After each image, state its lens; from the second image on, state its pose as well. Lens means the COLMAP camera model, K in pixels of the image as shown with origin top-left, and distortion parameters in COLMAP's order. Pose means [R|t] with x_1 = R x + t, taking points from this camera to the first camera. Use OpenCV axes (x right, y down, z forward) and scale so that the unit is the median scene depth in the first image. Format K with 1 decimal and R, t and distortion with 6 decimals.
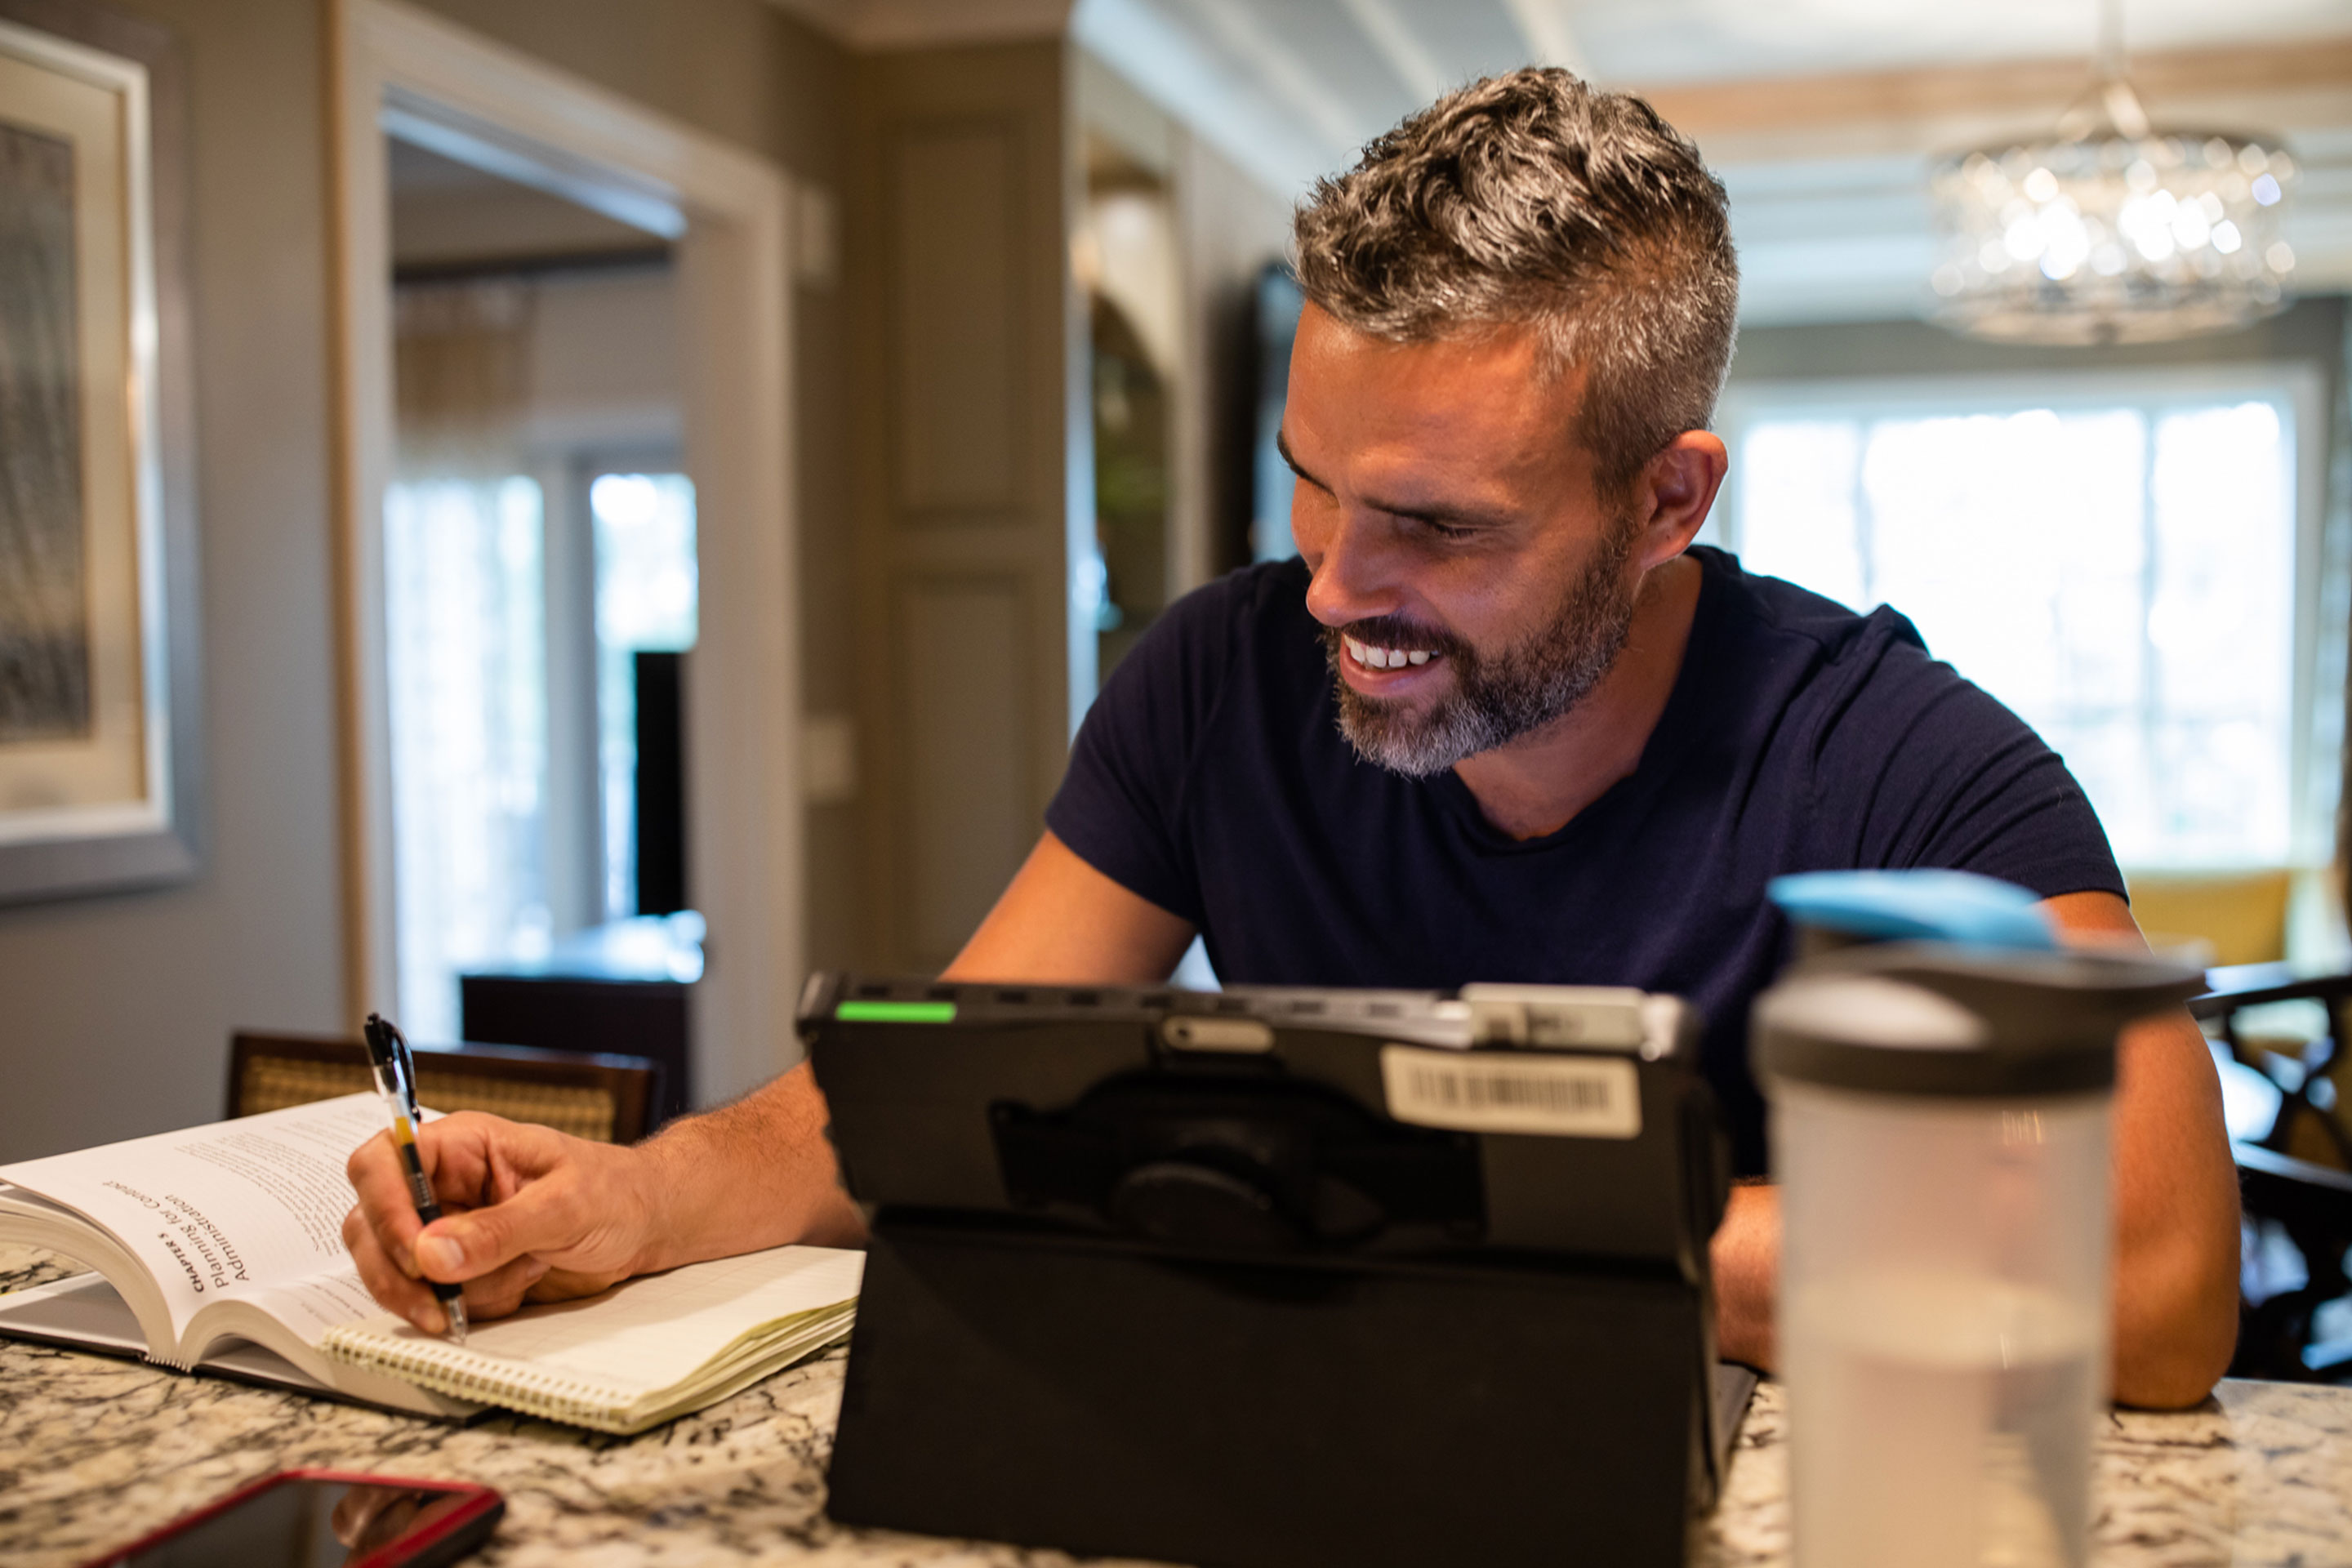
lens RADIAL K [[2296.4, 0, 1174.1], [0, 2296.4, 745.1], [0, 0, 1]] dist [-0.065048, 0.183283]
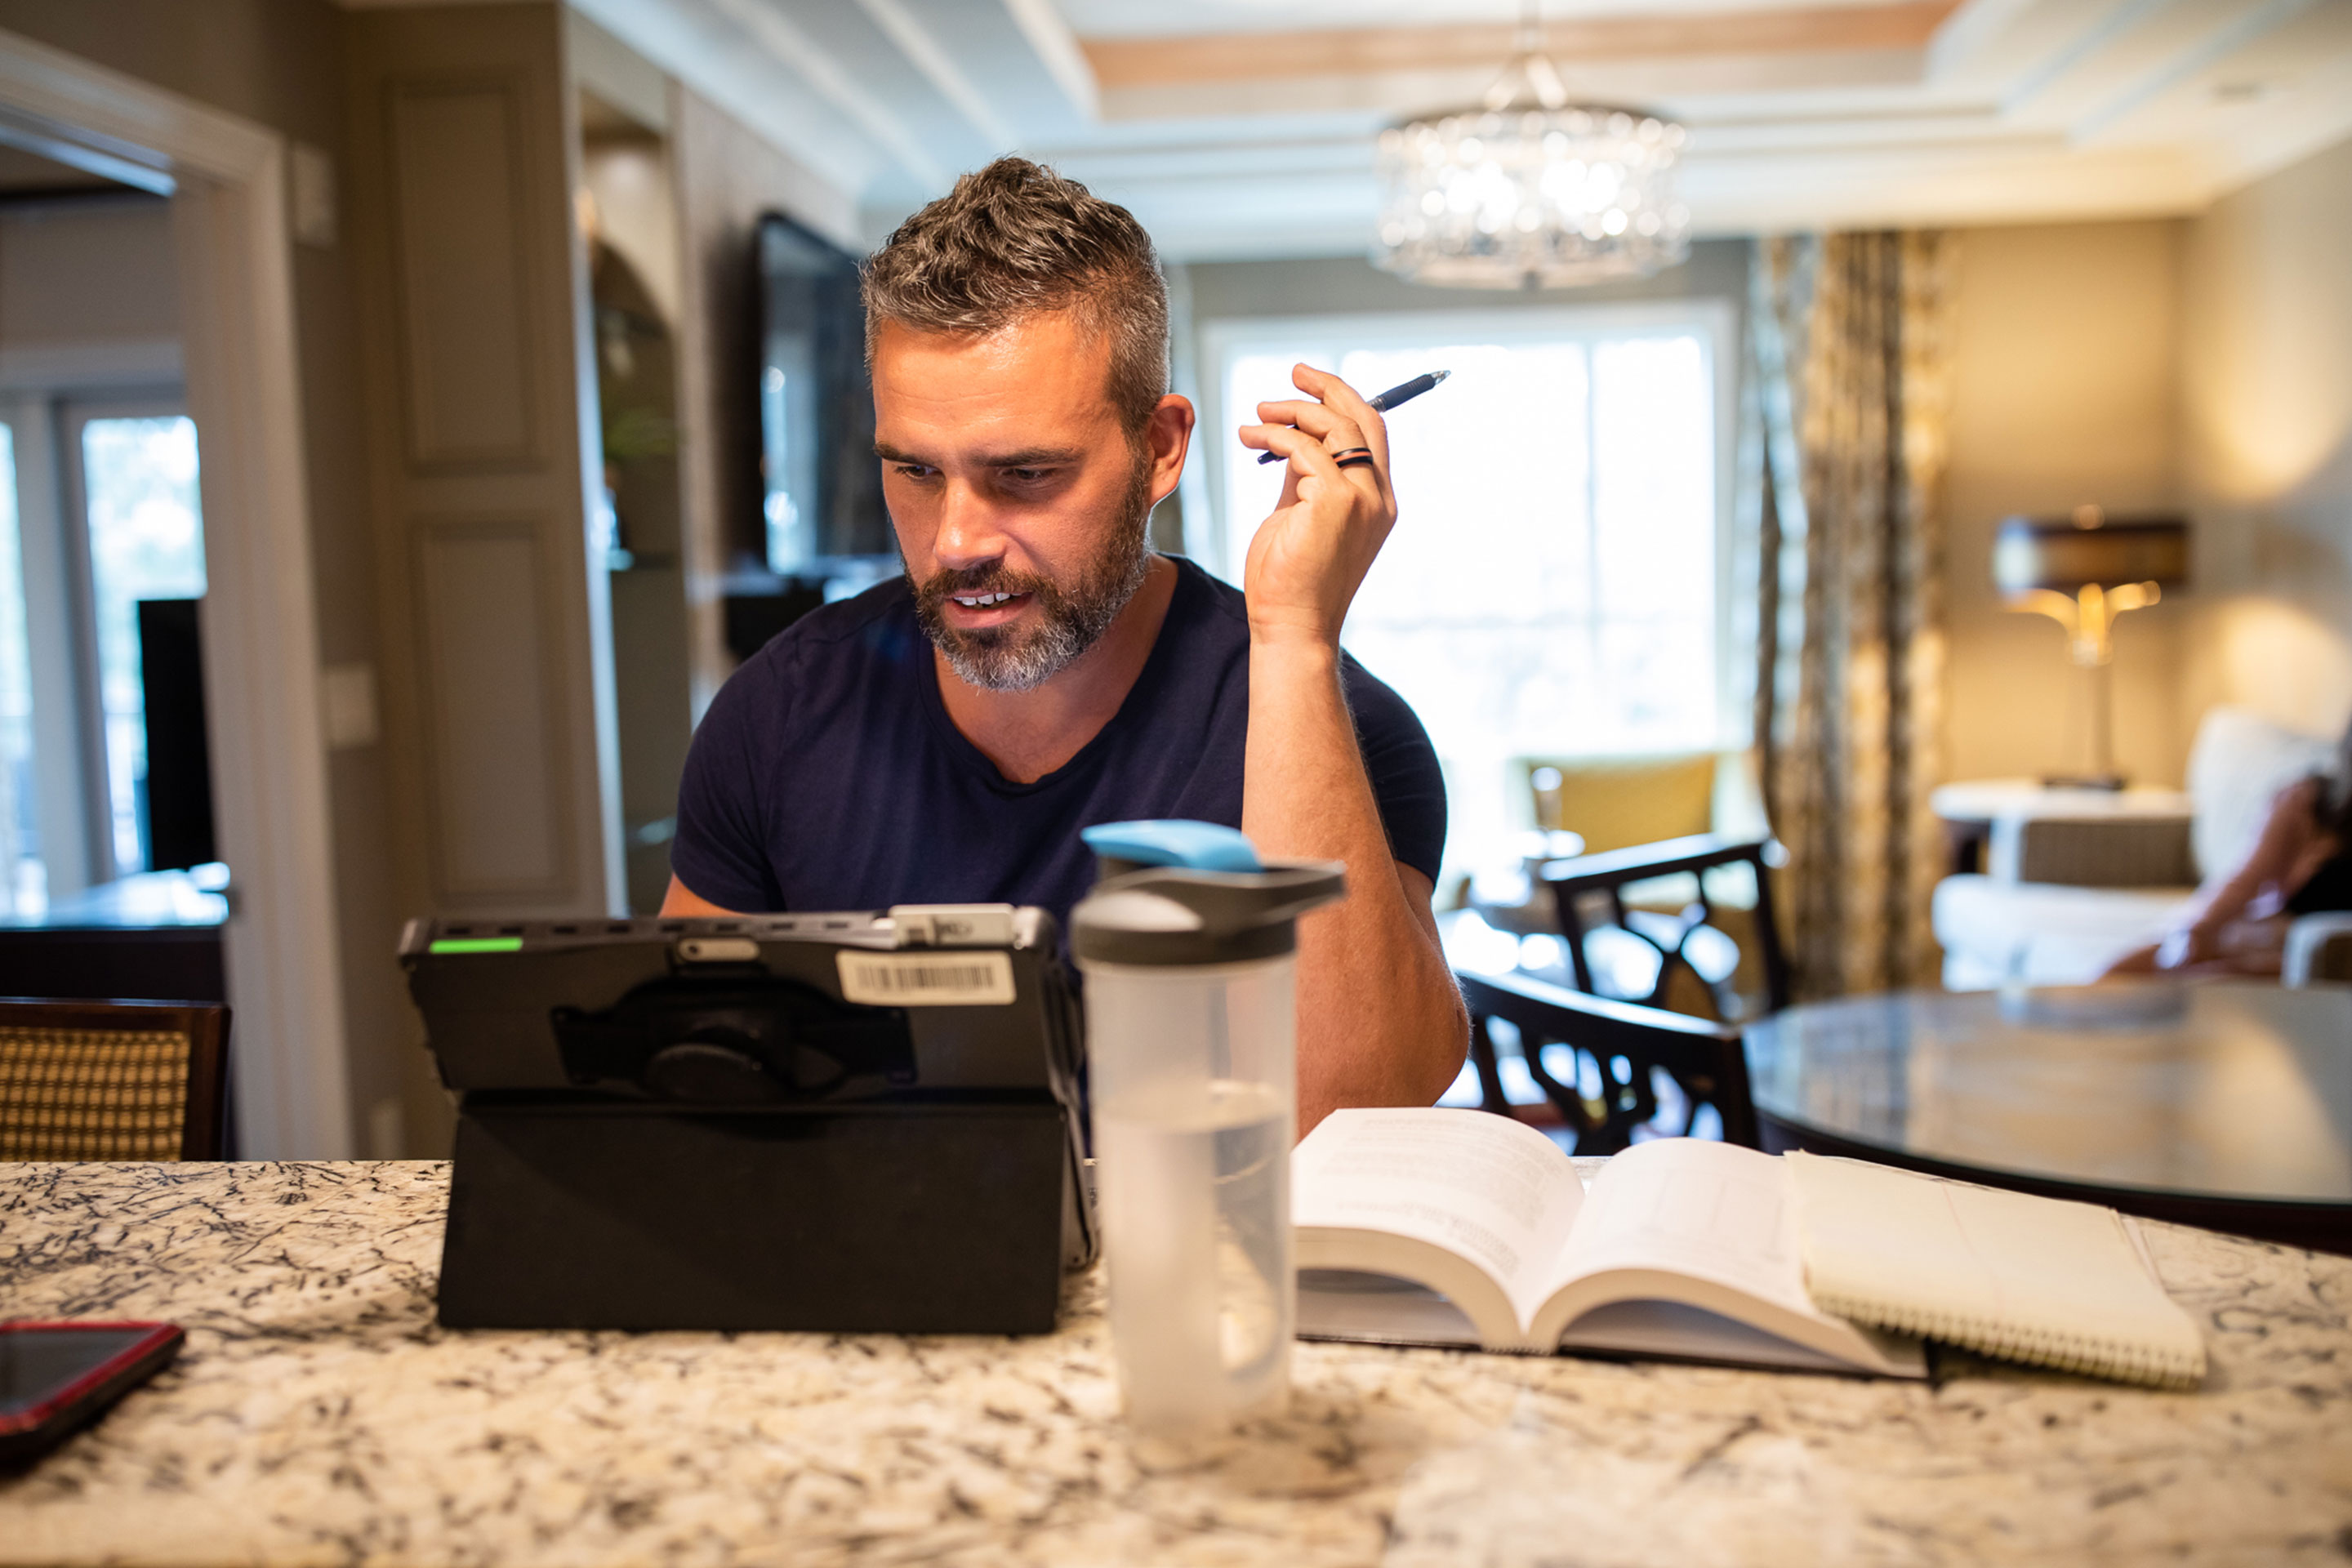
lens RADIAL K [[2296.4, 0, 1174.1], [0, 2296.4, 745.1], [0, 0, 1]] dist [-0.065048, 0.183283]
pose [[0.978361, -0.038057, 0.203375, 0.010458], [0.029877, 0.998622, 0.043143, -0.044987], [-0.204736, -0.036134, 0.978150, -0.376122]]
